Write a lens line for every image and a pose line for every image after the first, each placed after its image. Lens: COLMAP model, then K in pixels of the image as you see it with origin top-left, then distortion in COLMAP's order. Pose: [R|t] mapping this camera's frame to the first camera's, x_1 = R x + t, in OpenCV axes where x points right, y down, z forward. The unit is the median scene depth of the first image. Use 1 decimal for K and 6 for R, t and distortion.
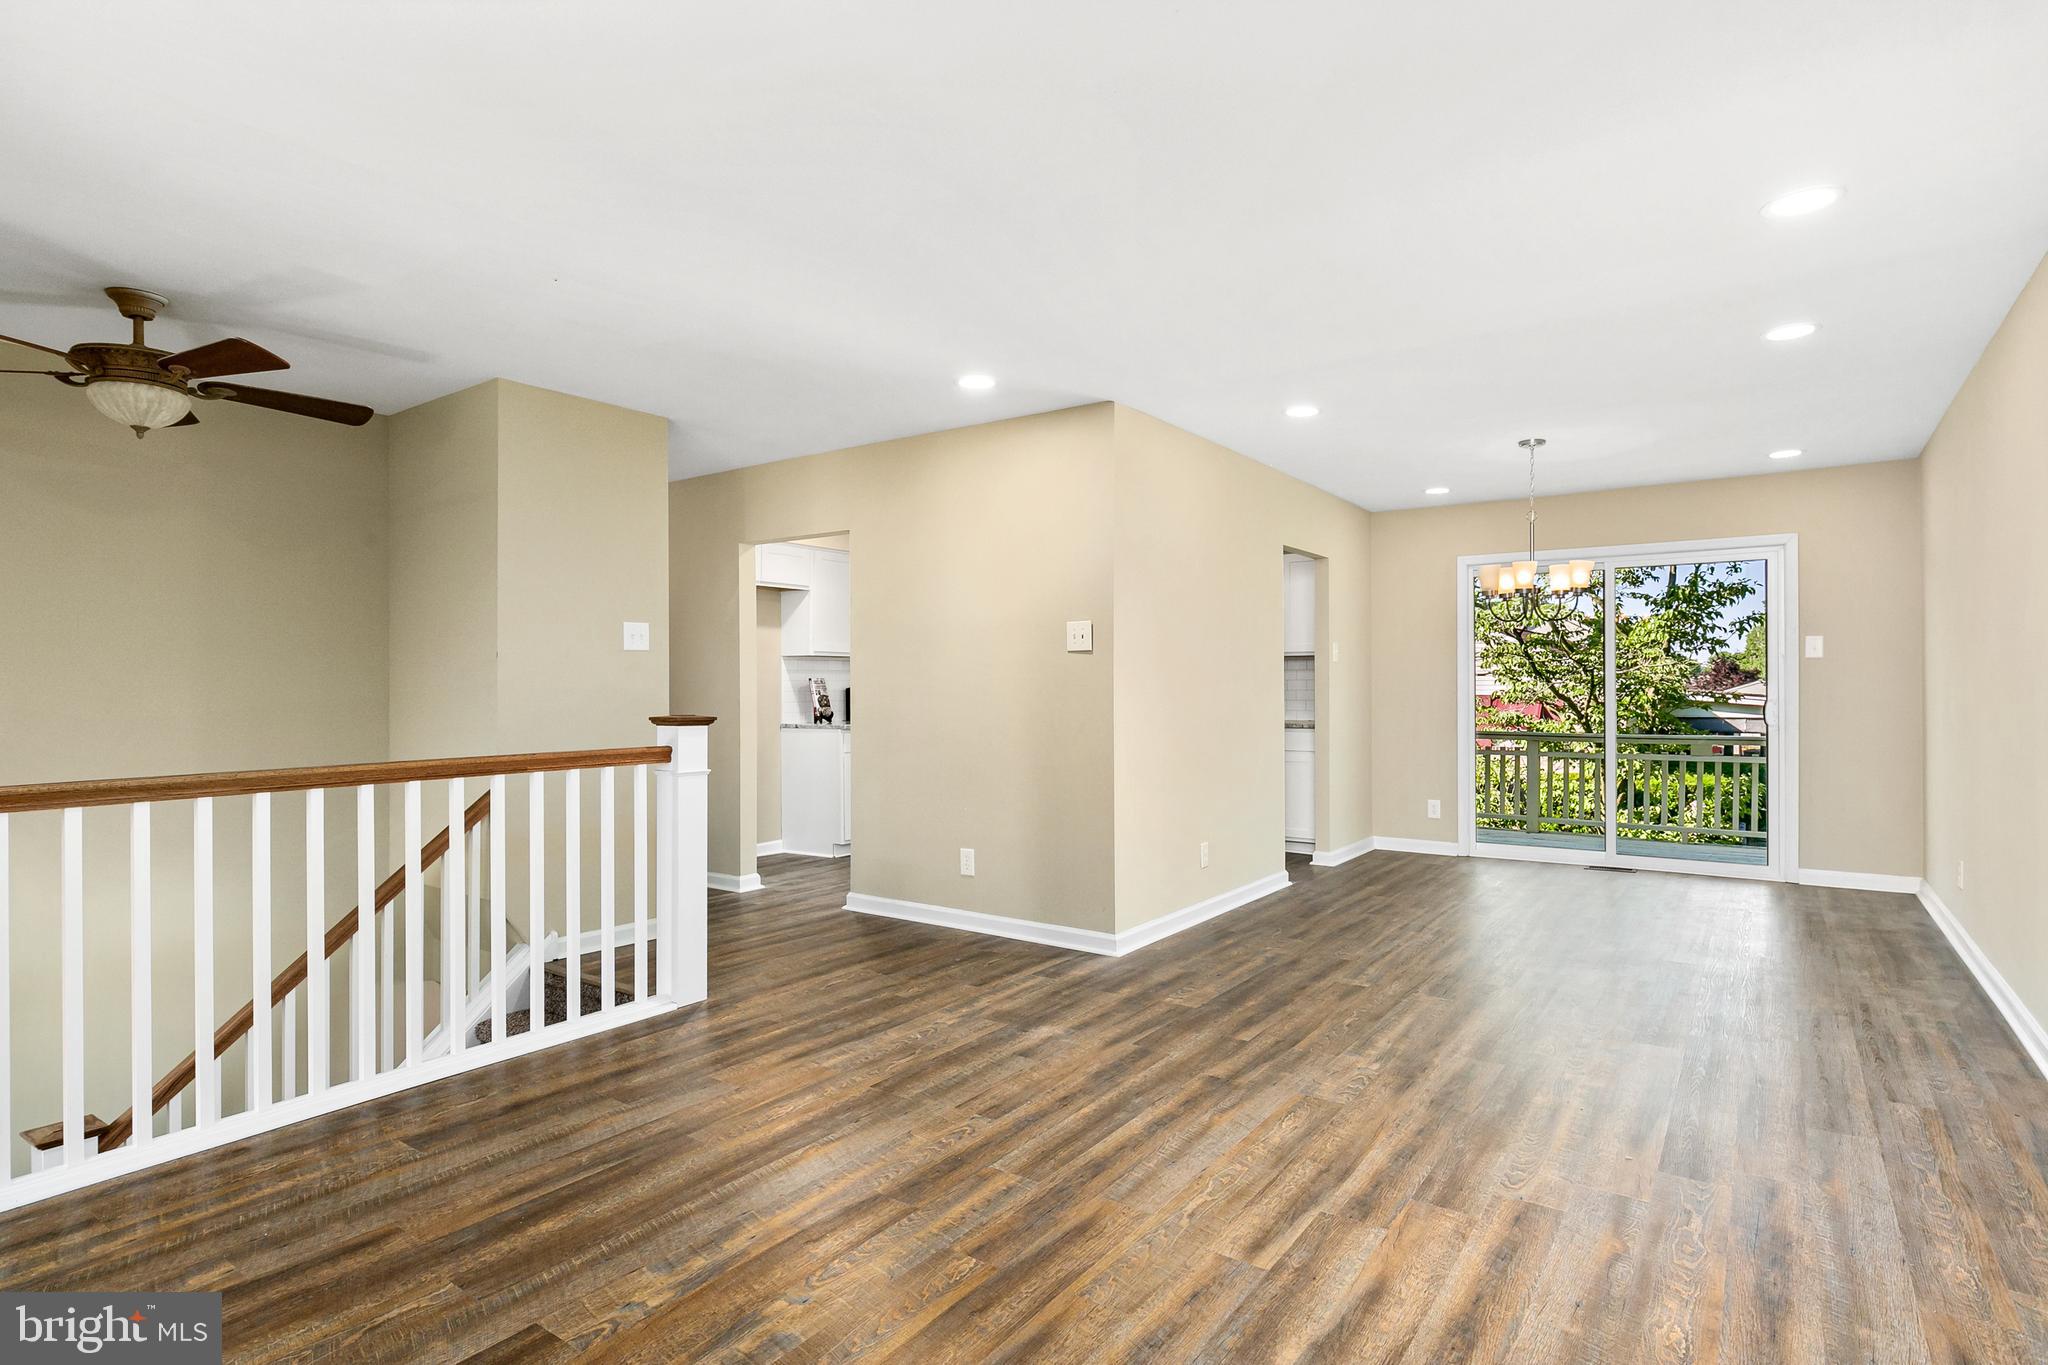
lens RADIAL K [[1050.5, 0, 1030.7], [0, 1050.5, 683.9], [0, 0, 1]] dist [0.002583, 0.000185]
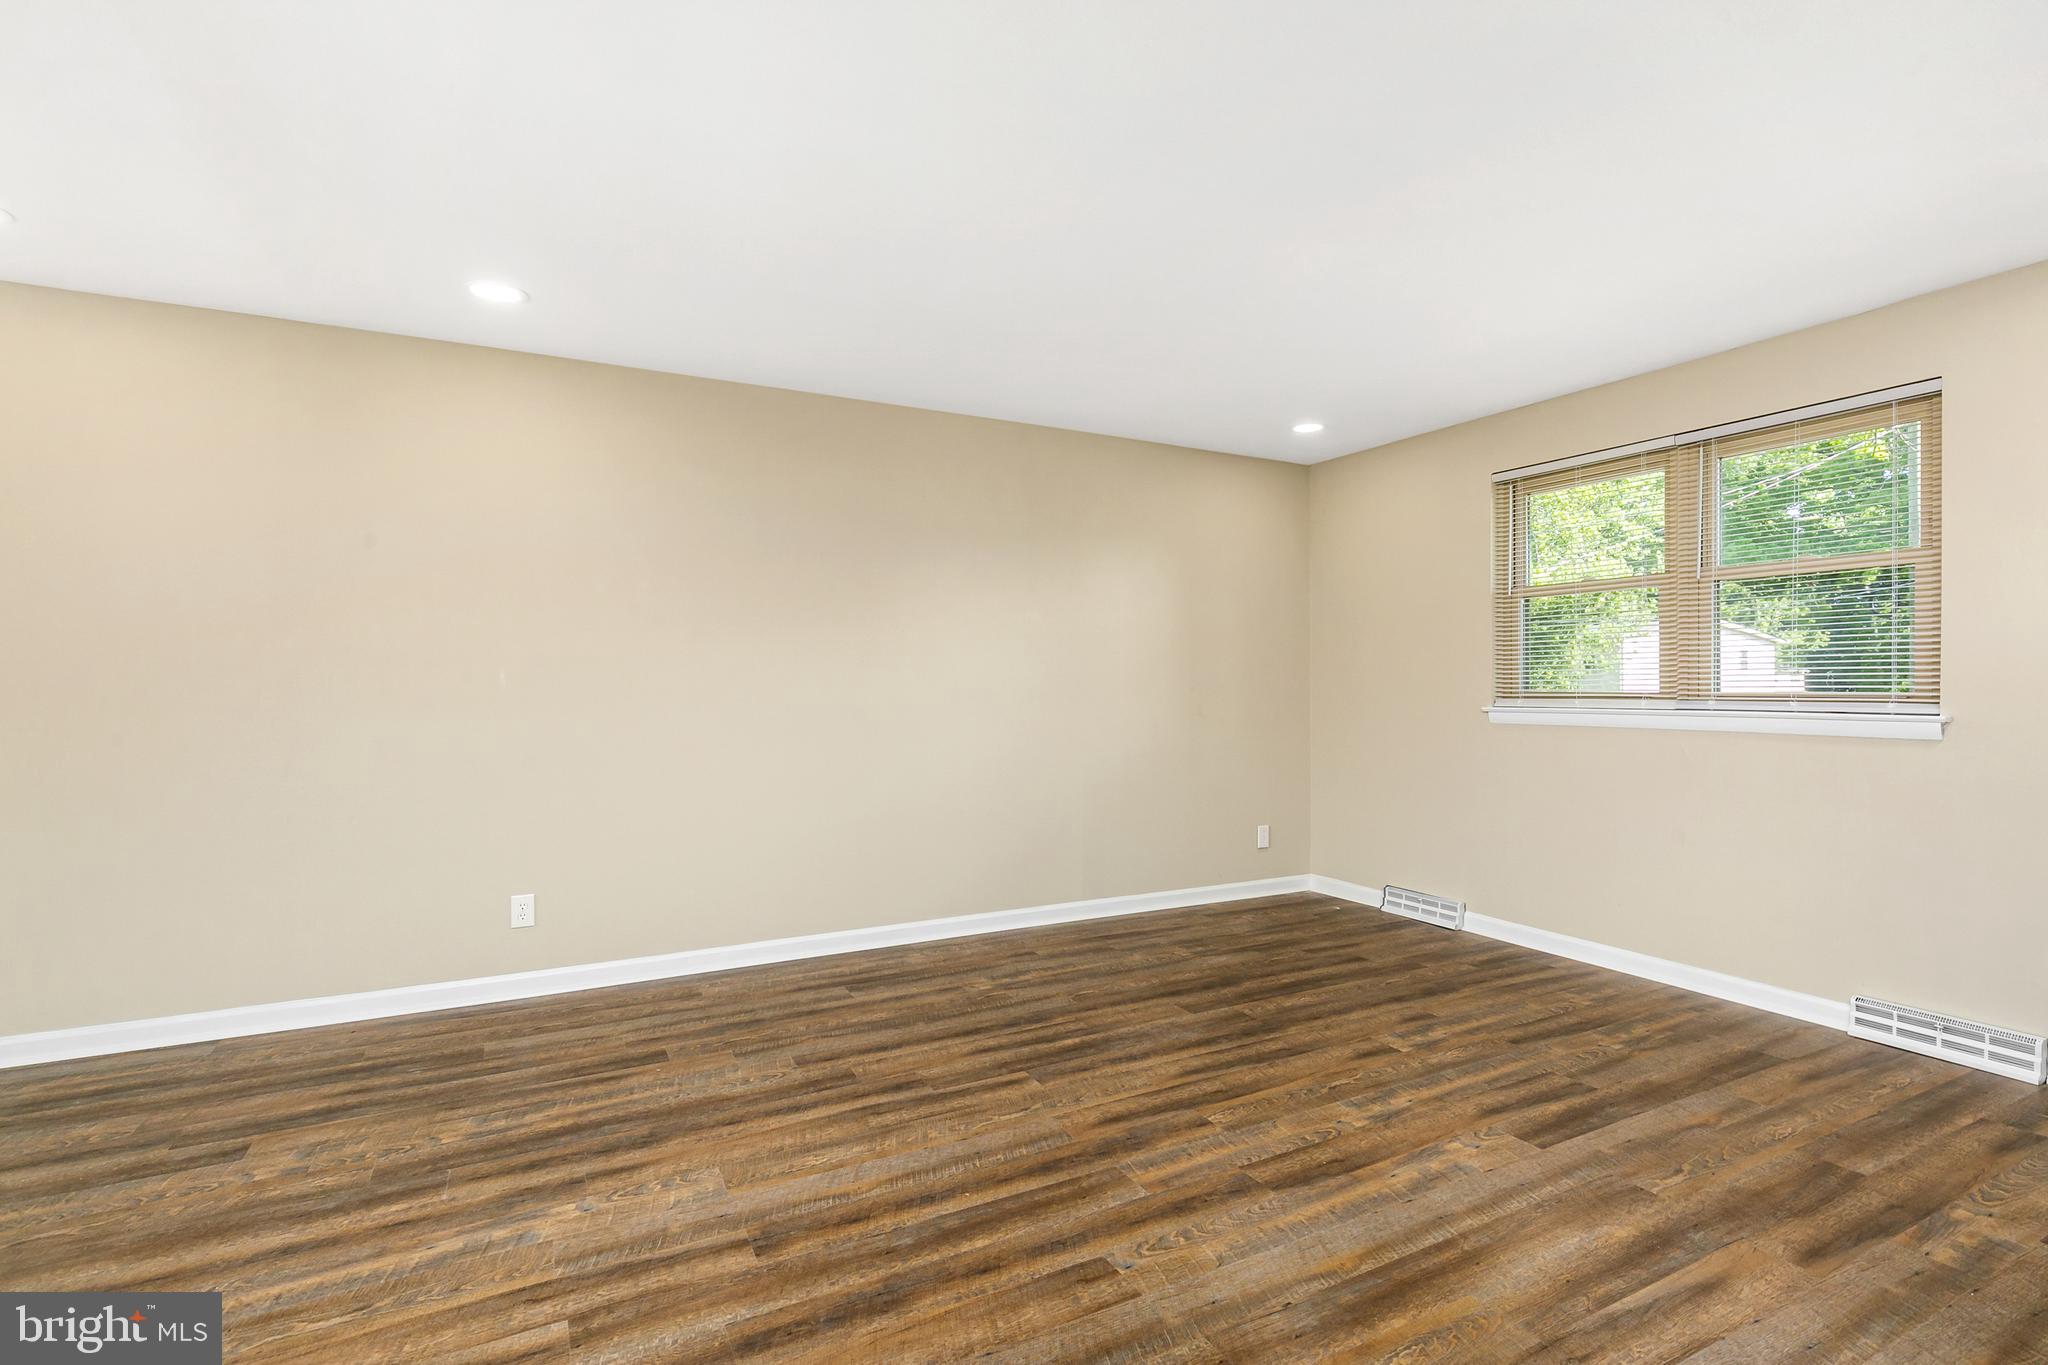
lens RADIAL K [[952.8, 0, 1055.1], [0, 952.8, 682.2], [0, 0, 1]] dist [0.000850, 0.000205]
pose [[-0.900541, 0.007749, 0.434703, -0.330553], [0.006391, 0.999969, -0.004587, 0.005518], [-0.434725, -0.001352, -0.900562, 1.774701]]
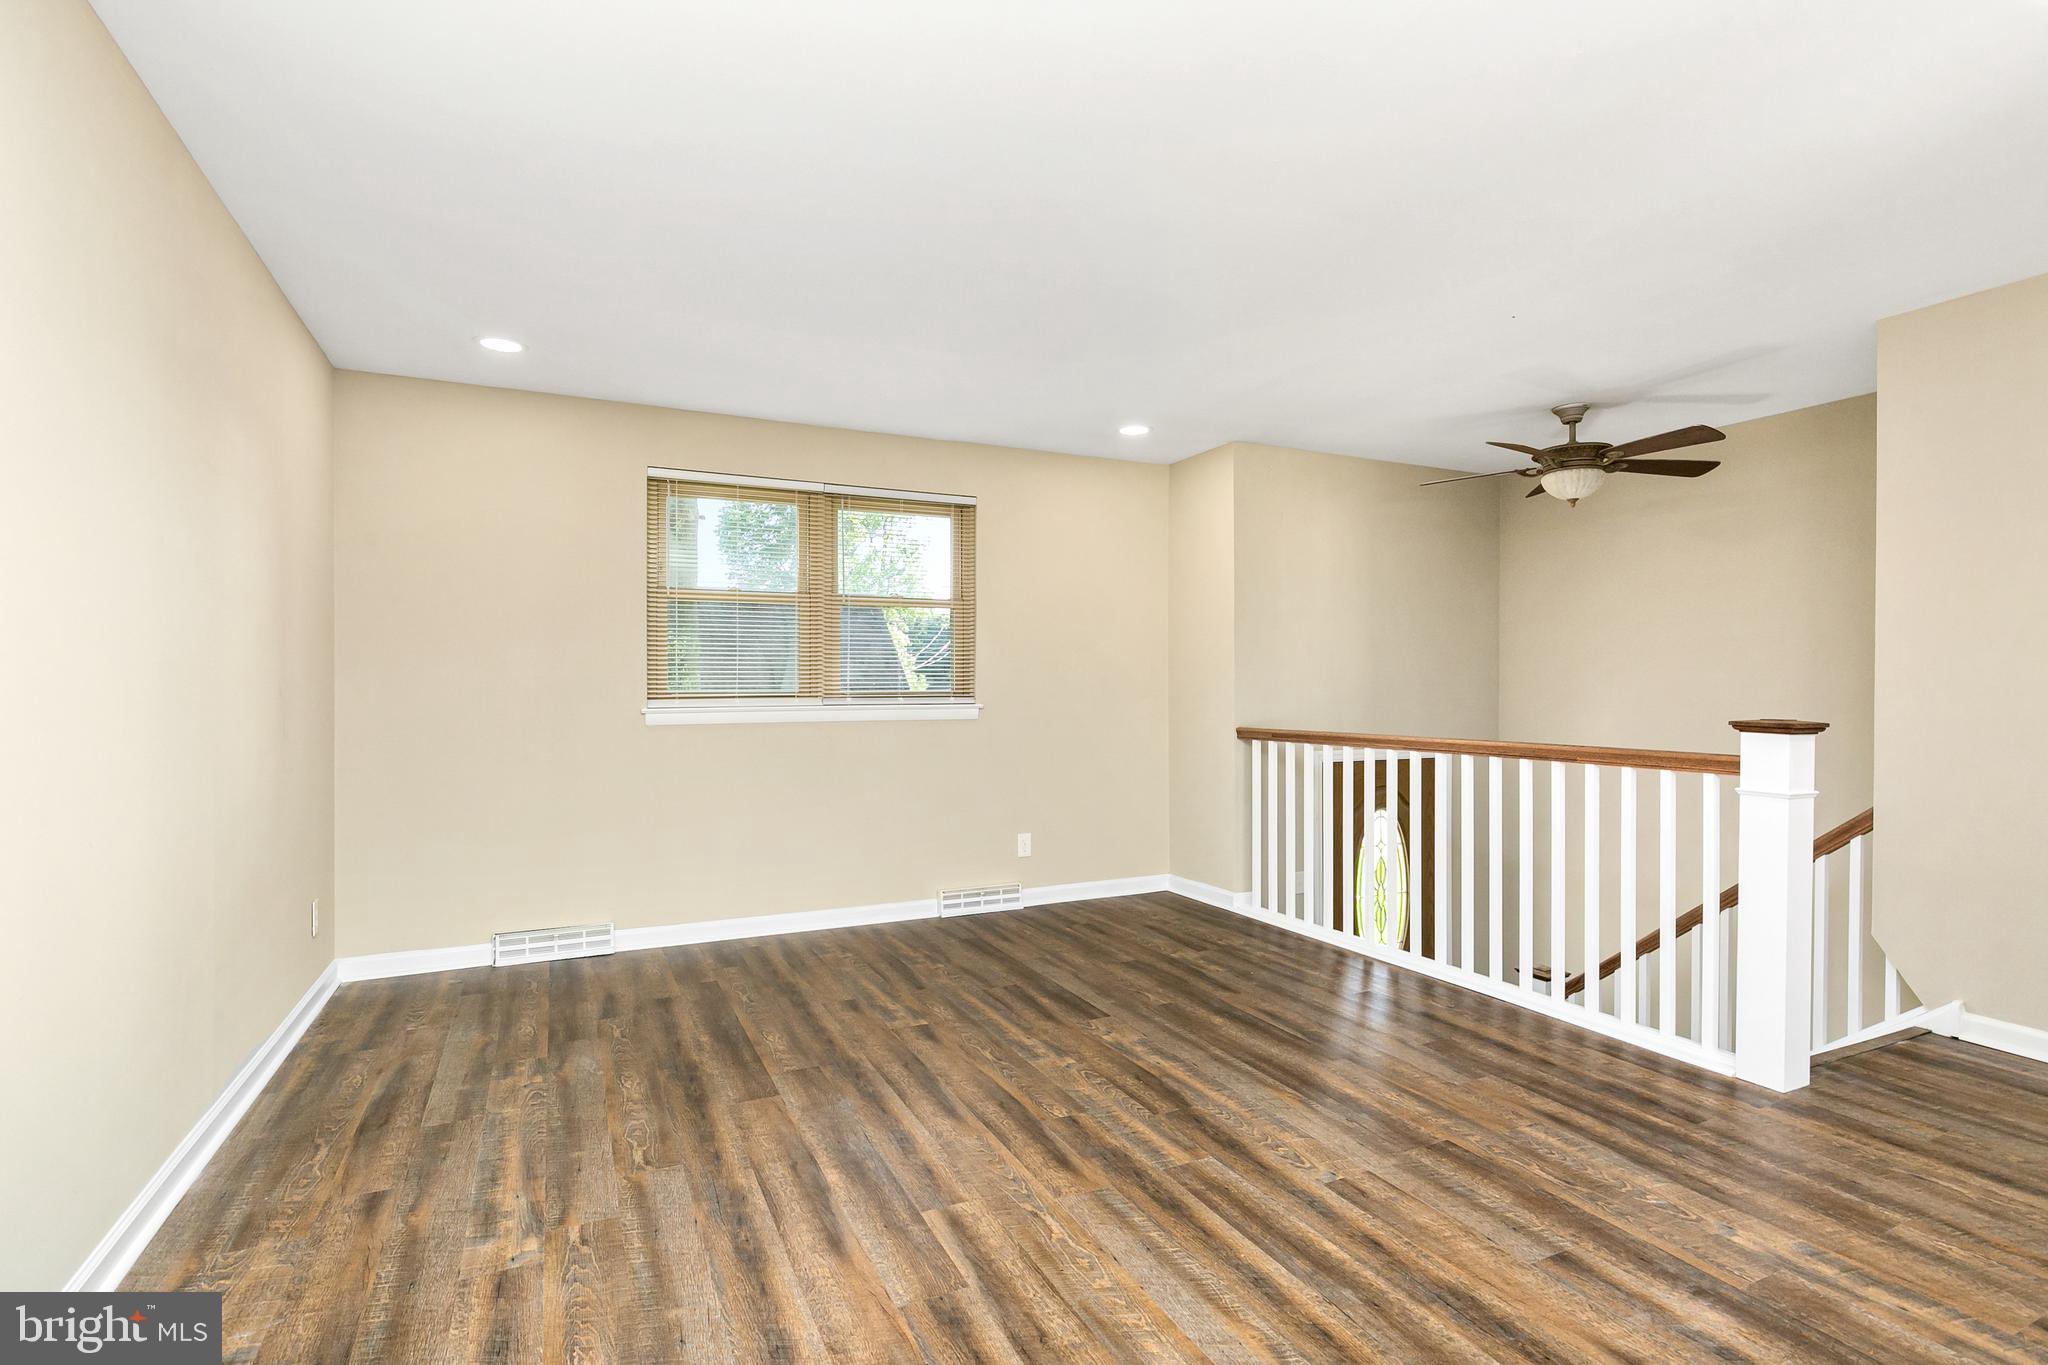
lens RADIAL K [[967.1, 0, 1014.9], [0, 967.1, 686.9], [0, 0, 1]] dist [0.002940, 0.000191]
pose [[-0.487385, 0.005532, -0.873169, 0.850758], [0.002078, 0.999984, 0.005175, 0.001463], [0.873185, 0.000708, -0.487389, 1.268322]]
